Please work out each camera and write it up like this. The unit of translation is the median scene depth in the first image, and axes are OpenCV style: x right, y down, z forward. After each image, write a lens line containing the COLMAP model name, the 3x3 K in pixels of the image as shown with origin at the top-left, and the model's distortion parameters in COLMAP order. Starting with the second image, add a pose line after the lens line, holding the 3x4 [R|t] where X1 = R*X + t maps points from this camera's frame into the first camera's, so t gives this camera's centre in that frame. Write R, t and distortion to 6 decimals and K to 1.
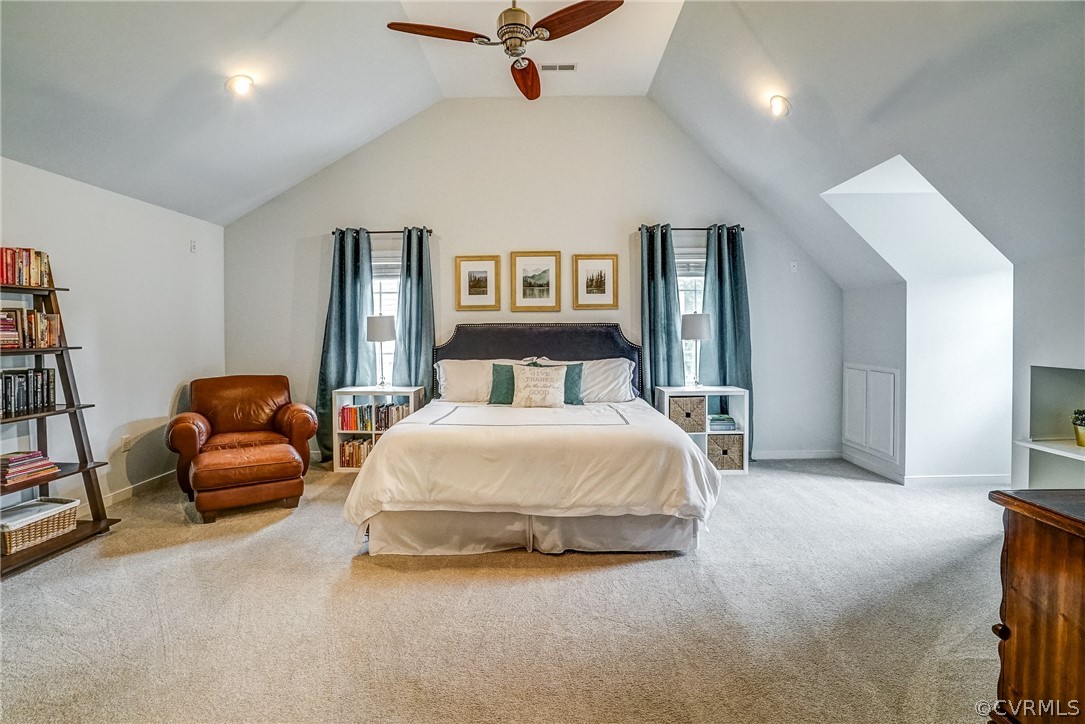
lens RADIAL K [[513.4, 0, 539.7], [0, 513.4, 332.6], [0, 0, 1]] dist [-0.061088, 0.026921]
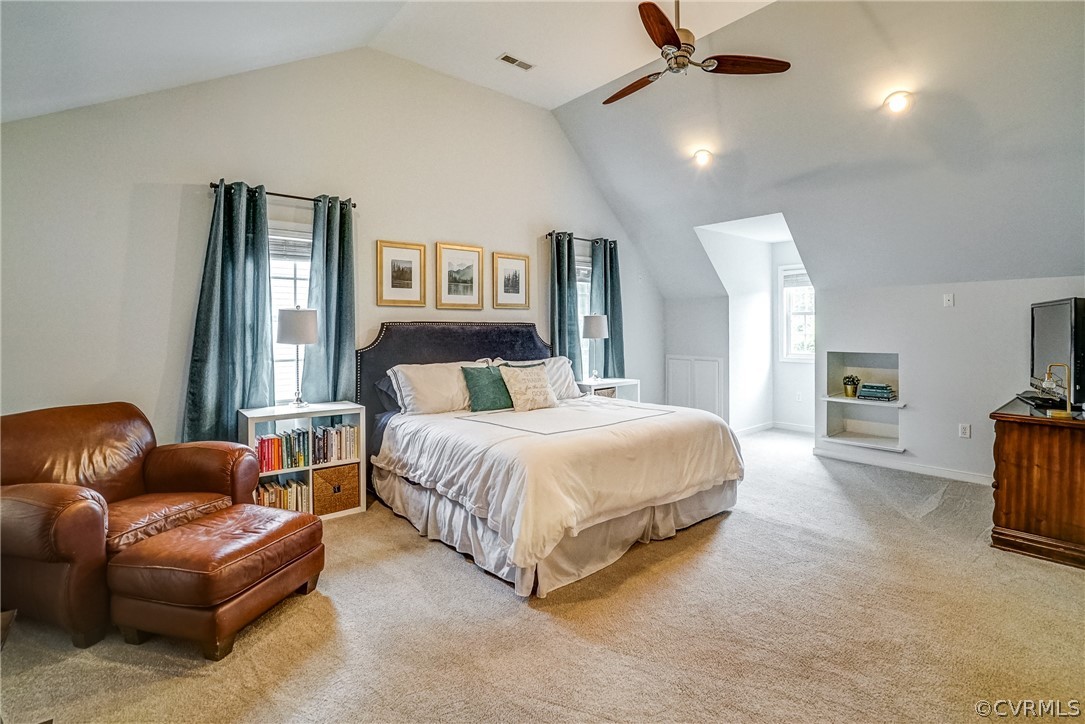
lens RADIAL K [[521.4, 0, 535.8], [0, 521.4, 317.9], [0, 0, 1]] dist [-0.060406, 0.027634]
pose [[0.754518, 0.017189, 0.656054, -0.566763], [0.000878, 0.999630, -0.027201, 0.000041], [-0.656278, 0.021099, 0.754224, 0.220928]]
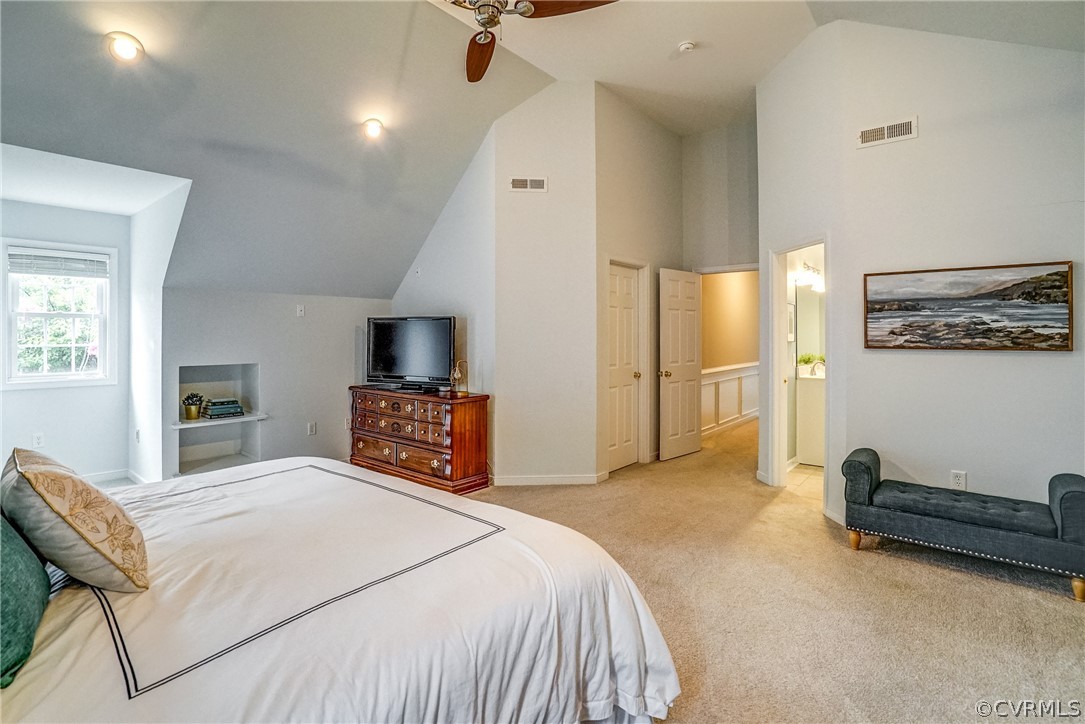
lens RADIAL K [[513.4, 0, 539.7], [0, 513.4, 332.6], [0, 0, 1]] dist [-0.061088, 0.026921]
pose [[-0.780834, 0.004918, 0.624719, -0.378367], [0.005786, 0.999983, -0.000640, -0.010744], [-0.624712, 0.003115, -0.780849, 0.928630]]
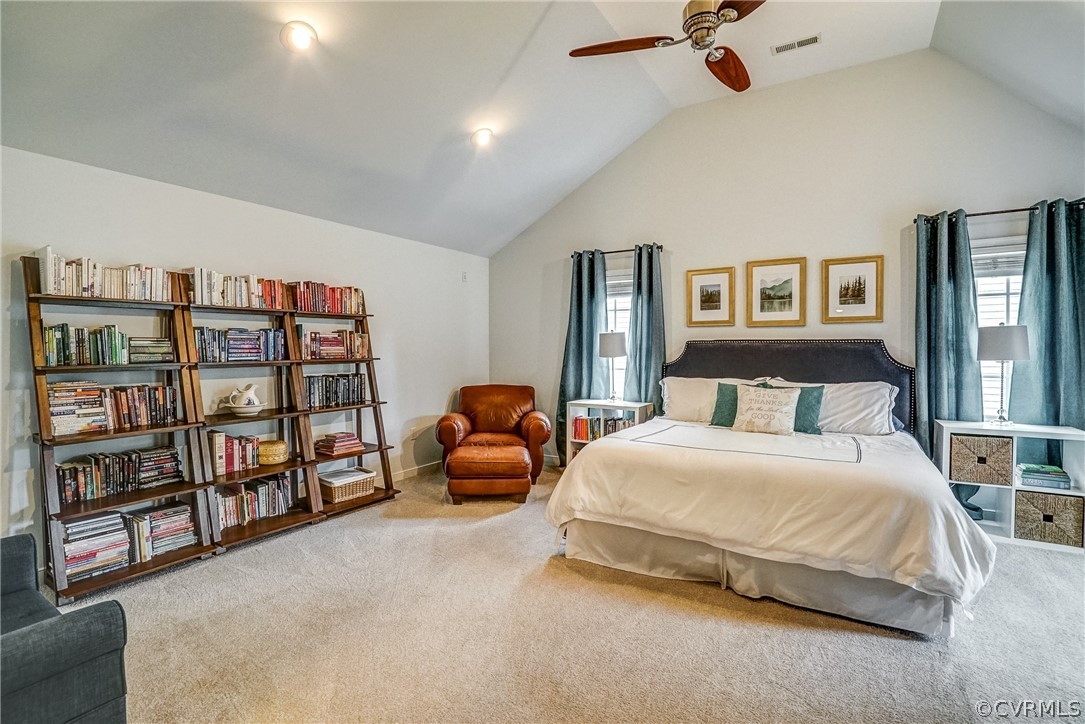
lens RADIAL K [[507.3, 0, 540.4], [0, 507.3, 356.3], [0, 0, 1]] dist [-0.059551, 0.026115]
pose [[0.858752, 0.013074, -0.512225, 0.096772], [-0.005941, 0.999861, 0.015559, -0.000029], [0.512358, -0.010318, 0.858710, 0.040257]]
